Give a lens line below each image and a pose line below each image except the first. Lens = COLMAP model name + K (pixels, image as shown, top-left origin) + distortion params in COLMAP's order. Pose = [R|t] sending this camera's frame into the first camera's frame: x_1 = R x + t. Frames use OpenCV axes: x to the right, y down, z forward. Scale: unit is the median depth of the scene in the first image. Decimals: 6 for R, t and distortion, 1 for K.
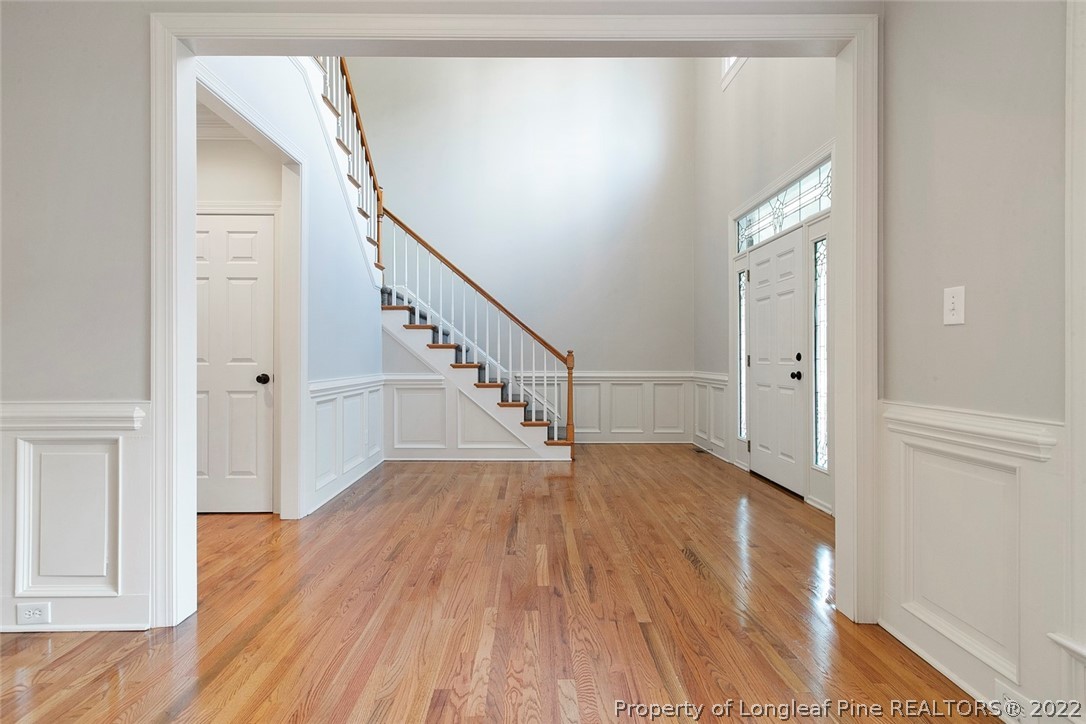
lens RADIAL K [[497.0, 0, 536.7], [0, 497.0, 358.6], [0, 0, 1]] dist [0.000457, 0.000280]
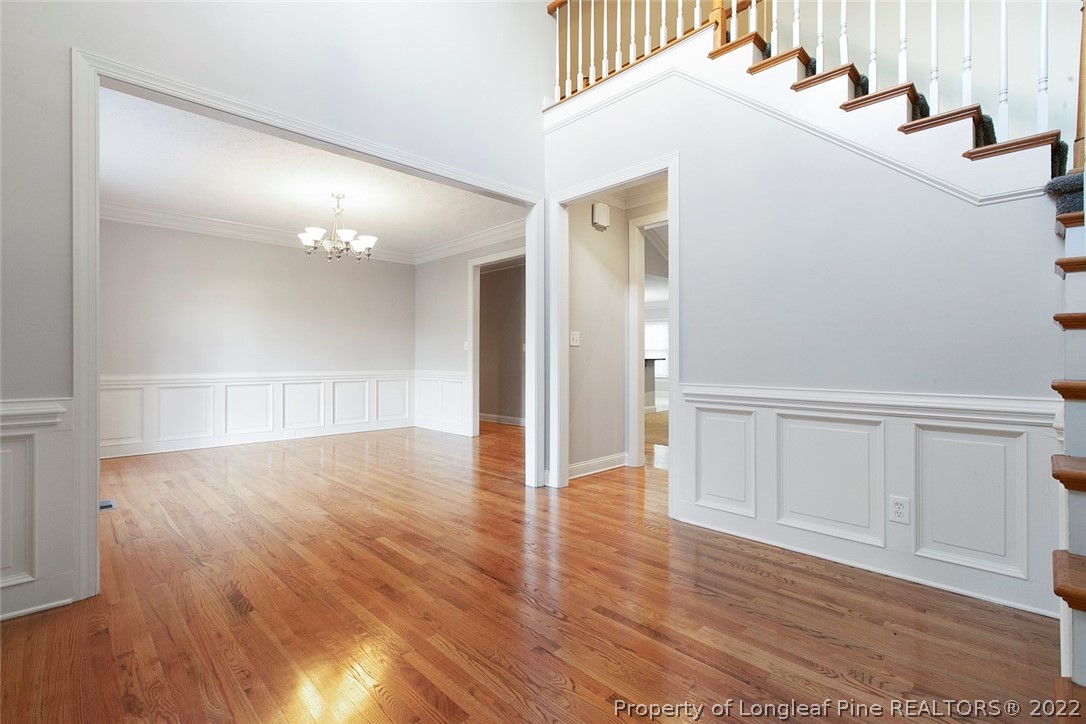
lens RADIAL K [[497.0, 0, 536.7], [0, 497.0, 358.6], [0, 0, 1]] dist [0.000457, 0.000280]
pose [[-0.729783, 0.001737, -0.683677, 0.270900], [-0.000854, 0.999994, 0.003452, -0.002993], [0.683679, 0.003103, -0.729777, 1.015269]]
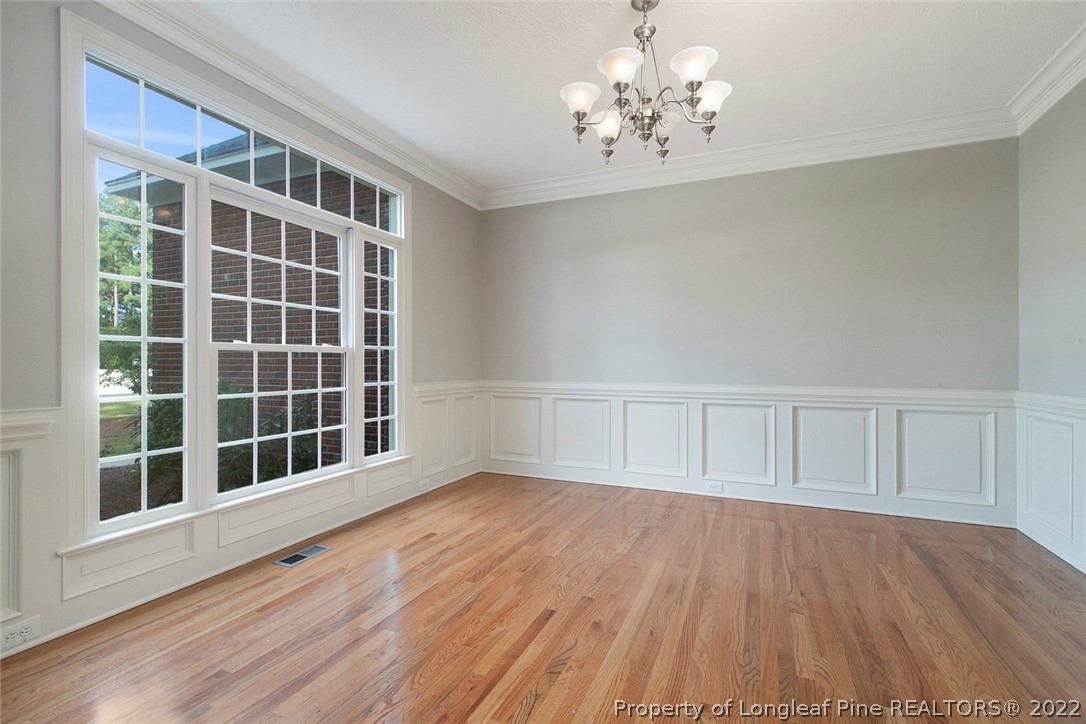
lens RADIAL K [[503.3, 0, 536.1], [0, 503.3, 362.2], [0, 0, 1]] dist [0.001339, 0.000174]
pose [[-0.908592, 0.002305, 0.417677, -0.226211], [0.003054, 0.999995, 0.001125, -0.000549], [-0.417673, 0.002297, -0.908595, 0.461681]]
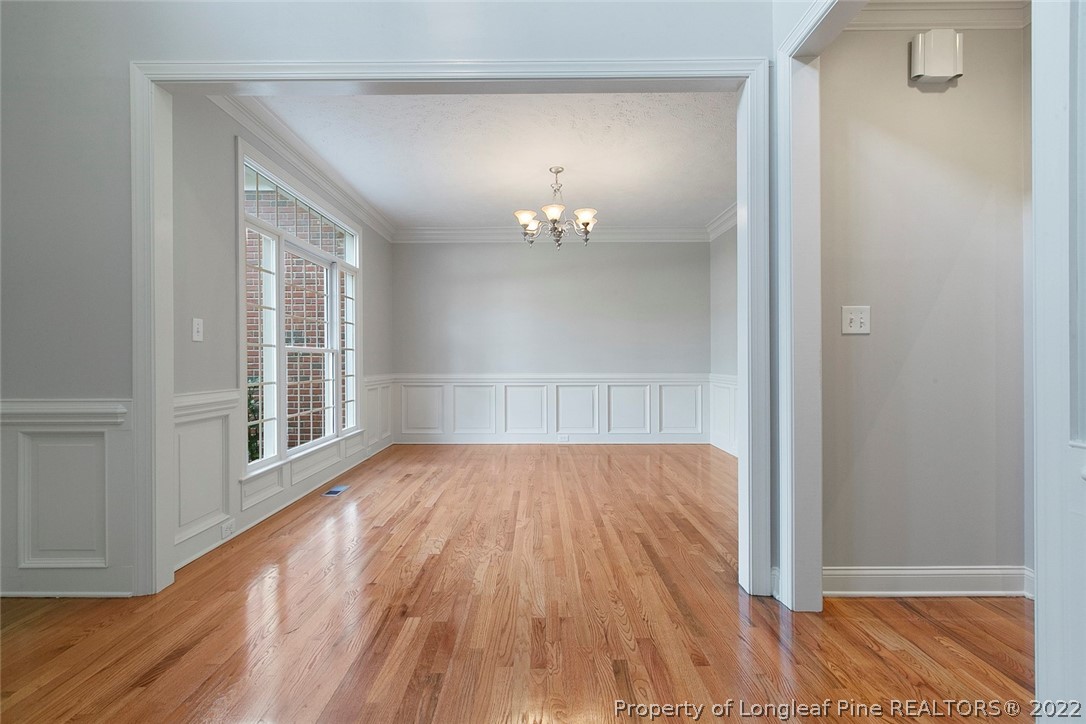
lens RADIAL K [[497.0, 0, 536.7], [0, 497.0, 358.6], [0, 0, 1]] dist [0.000457, 0.000280]
pose [[-0.999855, 0.006053, 0.015941, -0.102313], [0.006074, 0.999981, 0.001250, -0.002198], [-0.015933, 0.001347, -0.999872, 0.867859]]
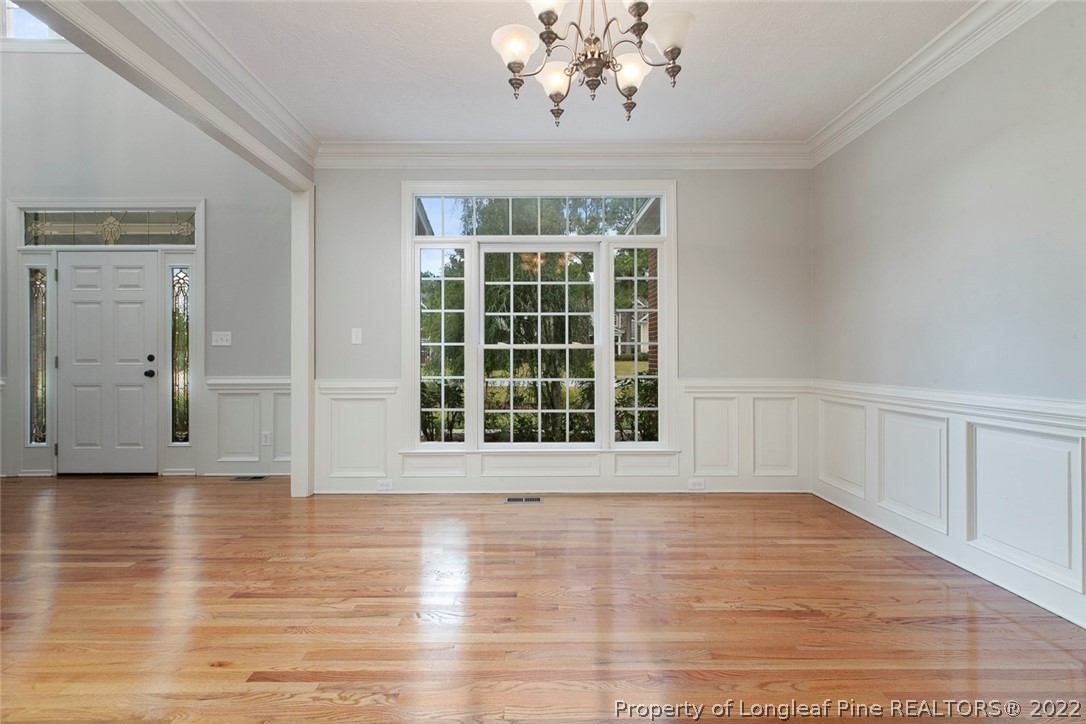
lens RADIAL K [[501.2, 0, 537.7], [0, 501.2, 353.9], [0, 0, 1]] dist [0.001611, 0.000595]
pose [[0.007925, 0.007360, 0.999942, -0.508672], [0.004733, 0.999961, -0.007398, -0.000010], [-0.999957, 0.004791, 0.007890, 0.039472]]
